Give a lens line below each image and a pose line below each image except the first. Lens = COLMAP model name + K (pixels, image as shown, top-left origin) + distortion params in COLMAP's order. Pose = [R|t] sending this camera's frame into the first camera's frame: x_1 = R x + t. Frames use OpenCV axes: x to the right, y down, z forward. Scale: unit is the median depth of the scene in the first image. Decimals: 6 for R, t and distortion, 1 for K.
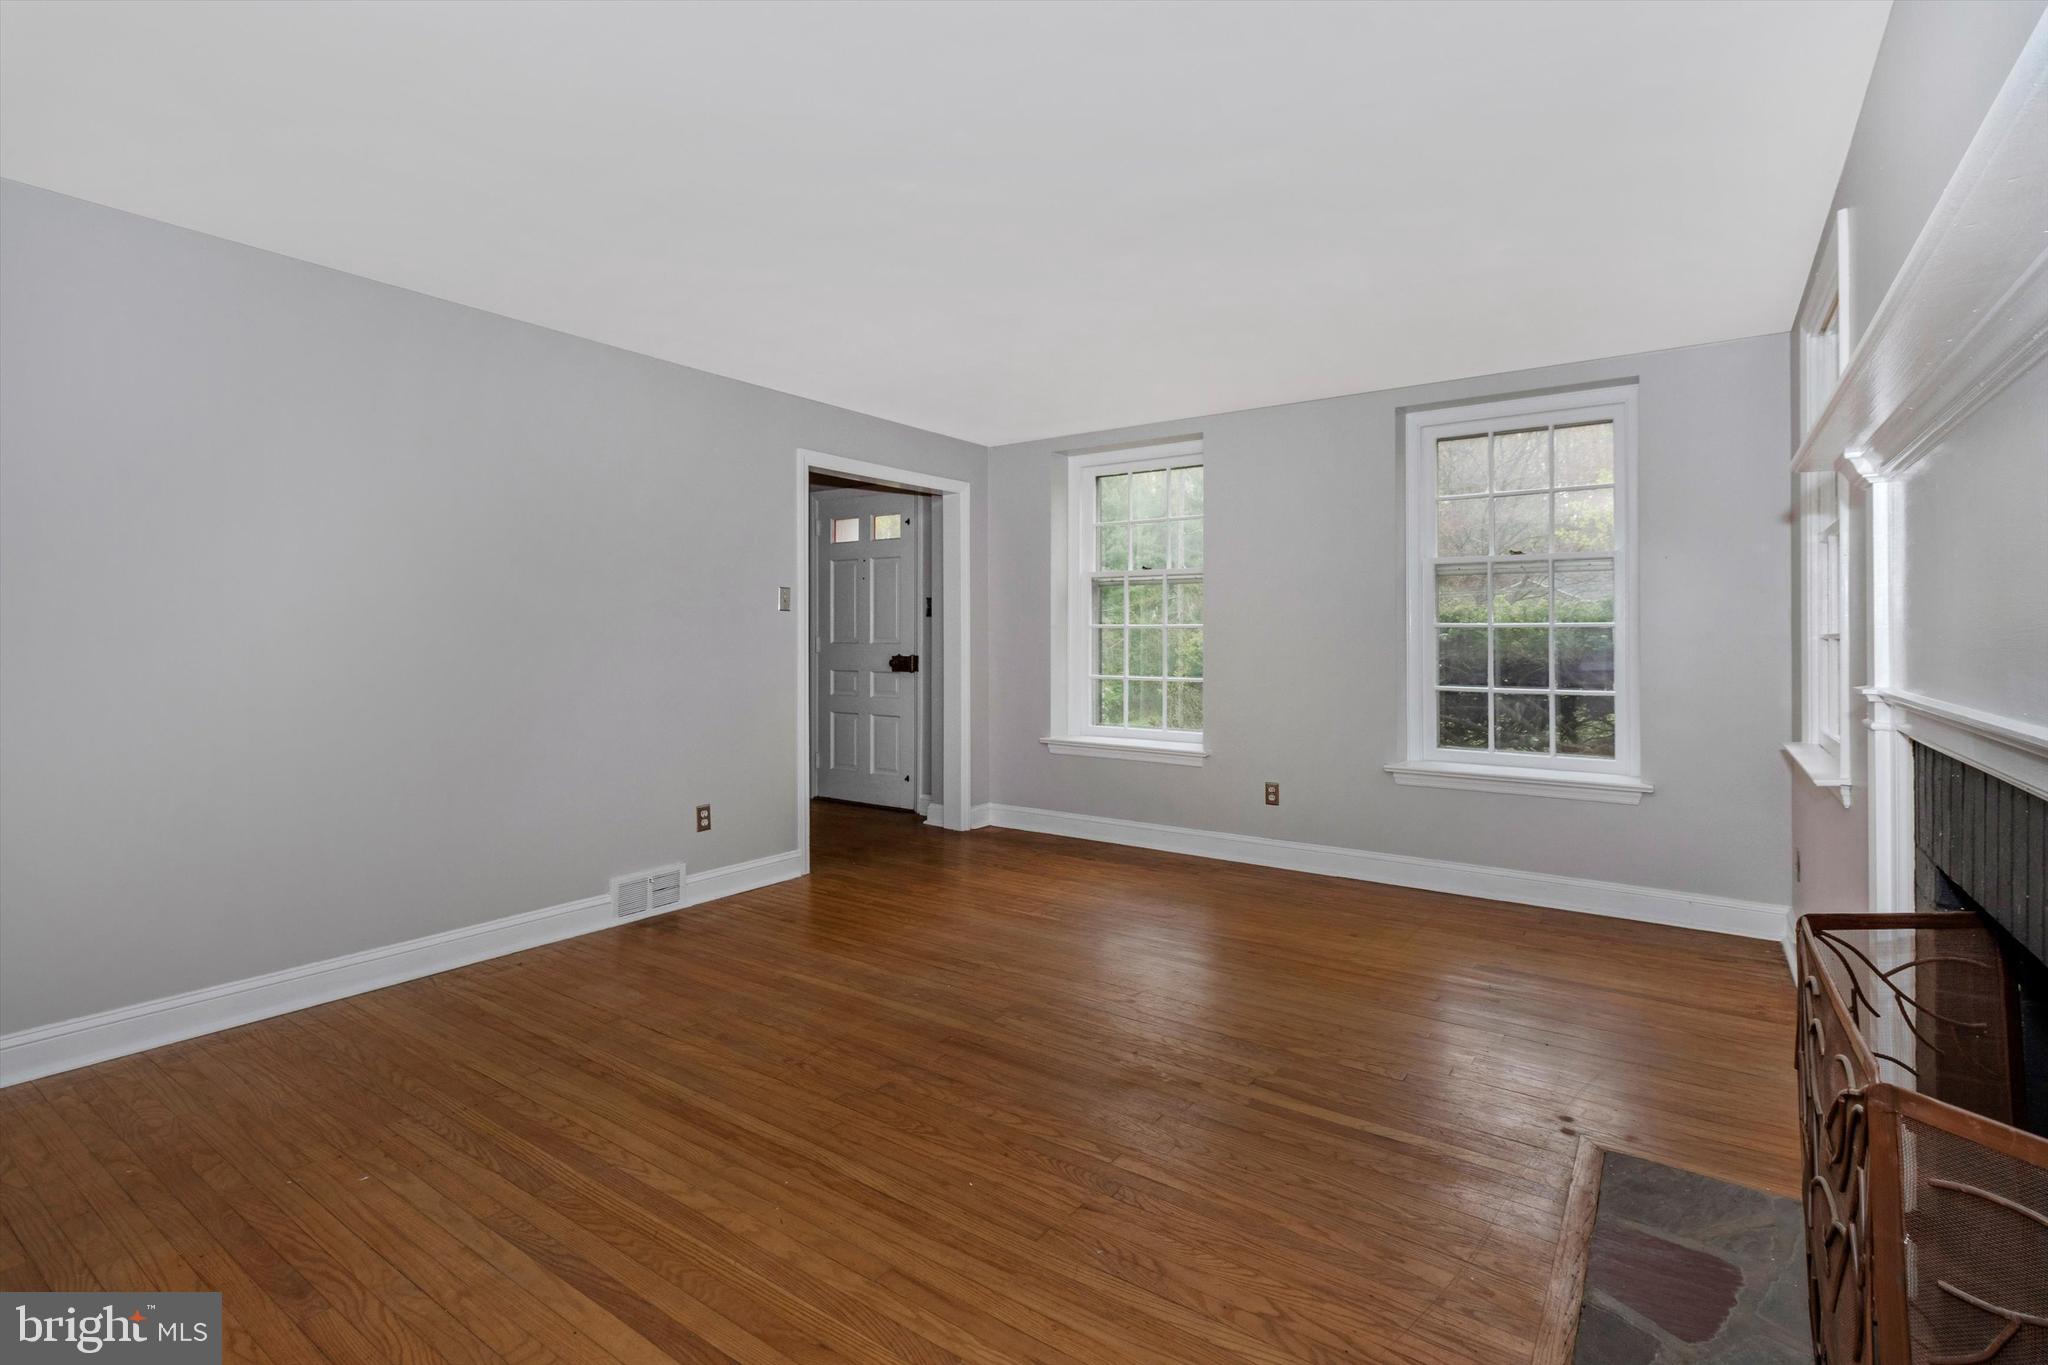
lens RADIAL K [[965.9, 0, 1016.2], [0, 965.9, 616.8], [0, 0, 1]] dist [0.006233, 0.000825]
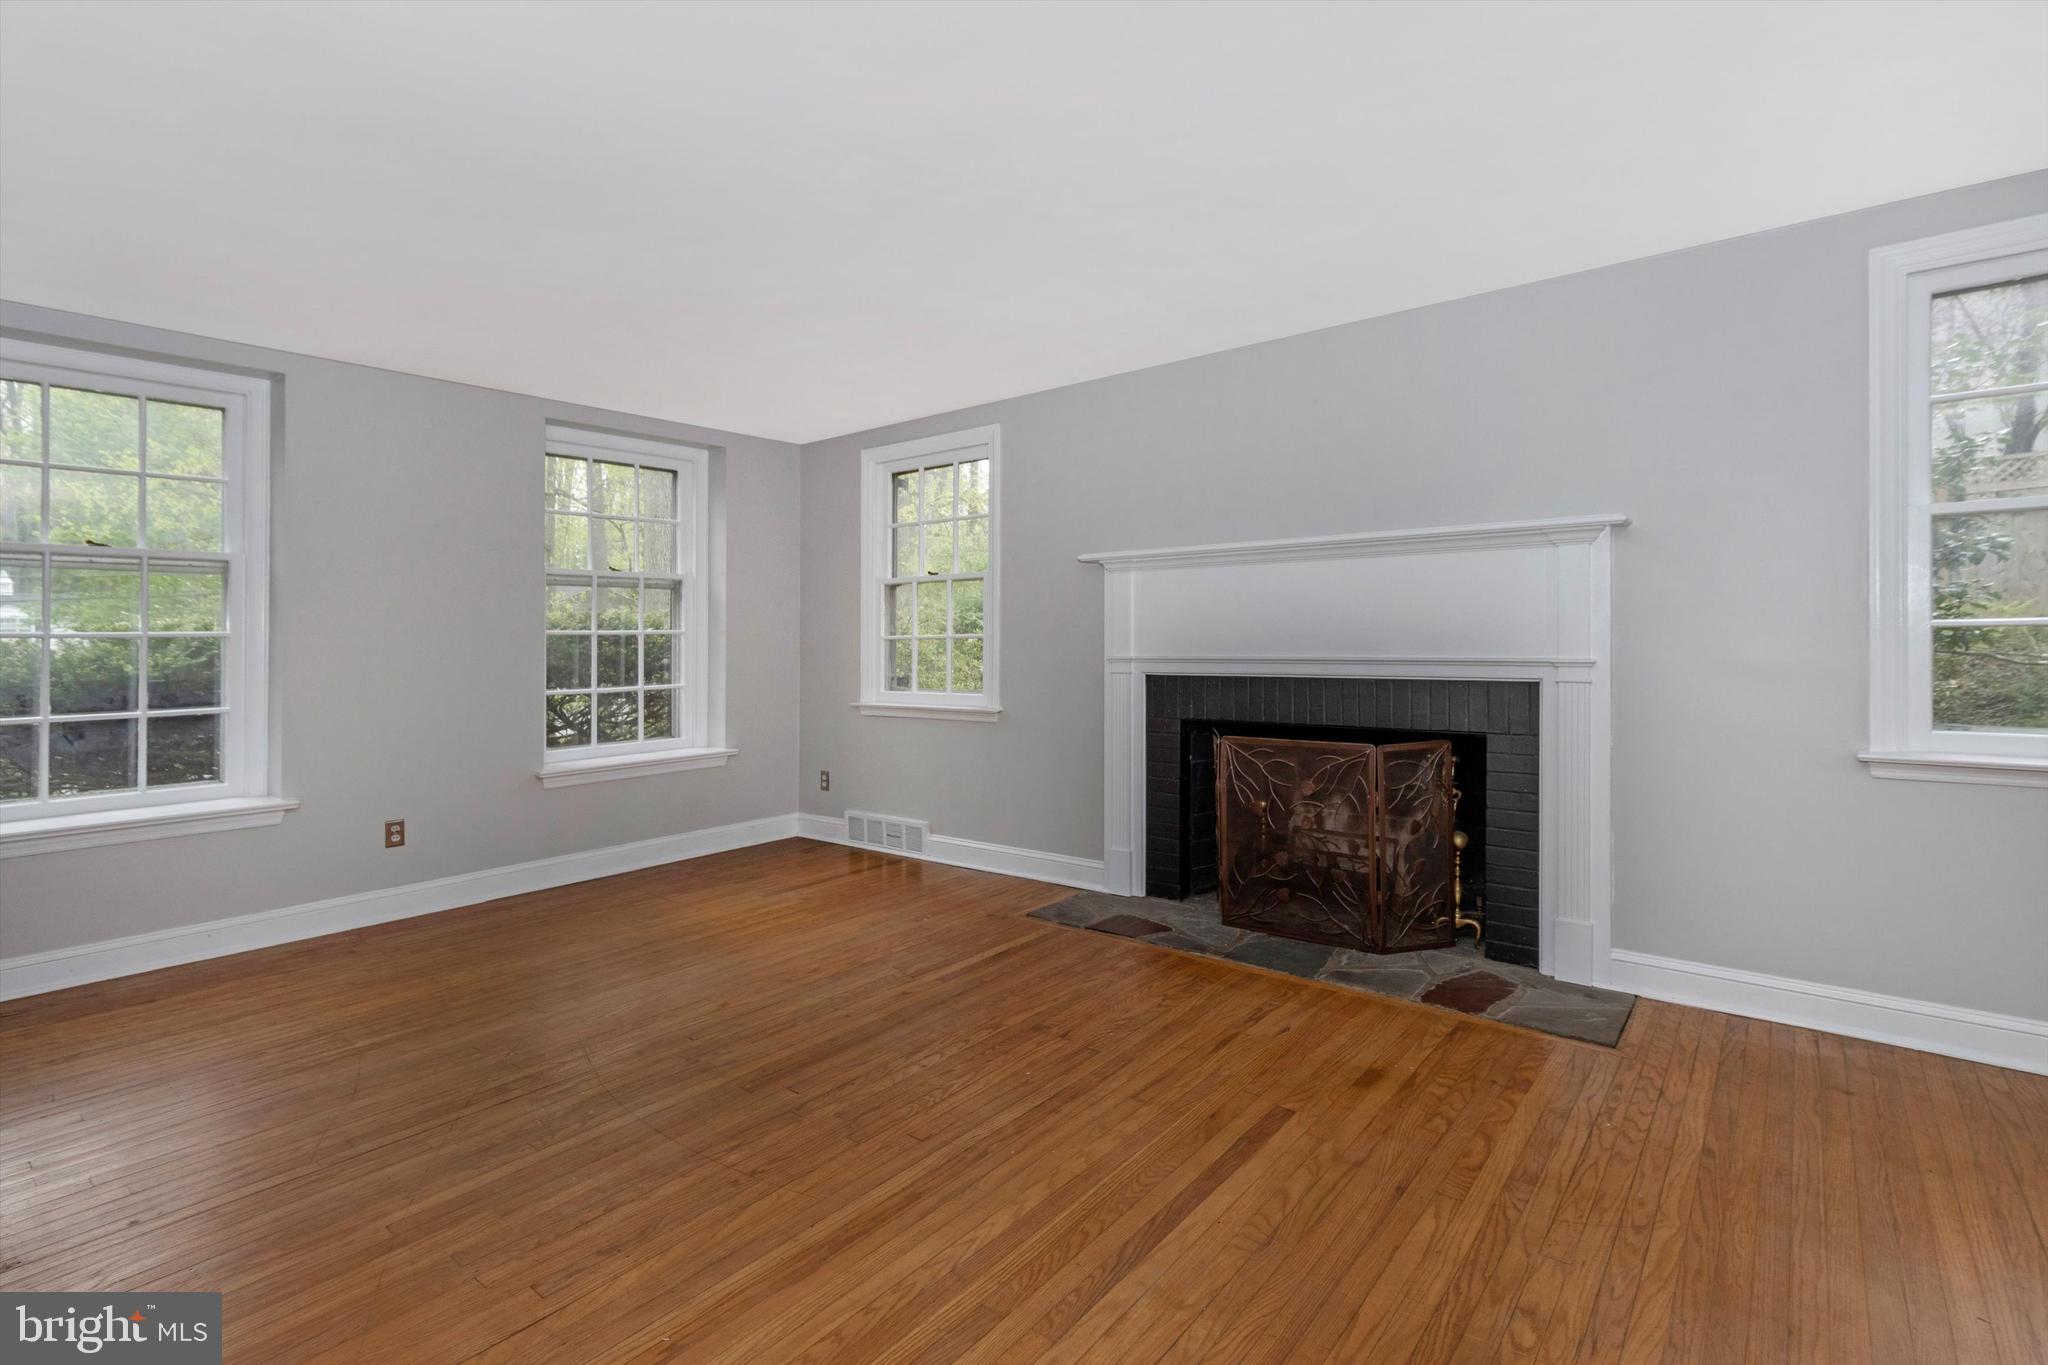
lens RADIAL K [[965.9, 0, 1066.1], [0, 965.9, 616.8], [0, 0, 1]] dist [0.006233, 0.000825]
pose [[0.037475, 0.016429, 0.999163, -0.974594], [-0.005134, 0.999855, -0.016247, 0.009490], [-0.999284, -0.004521, 0.037554, 0.673351]]
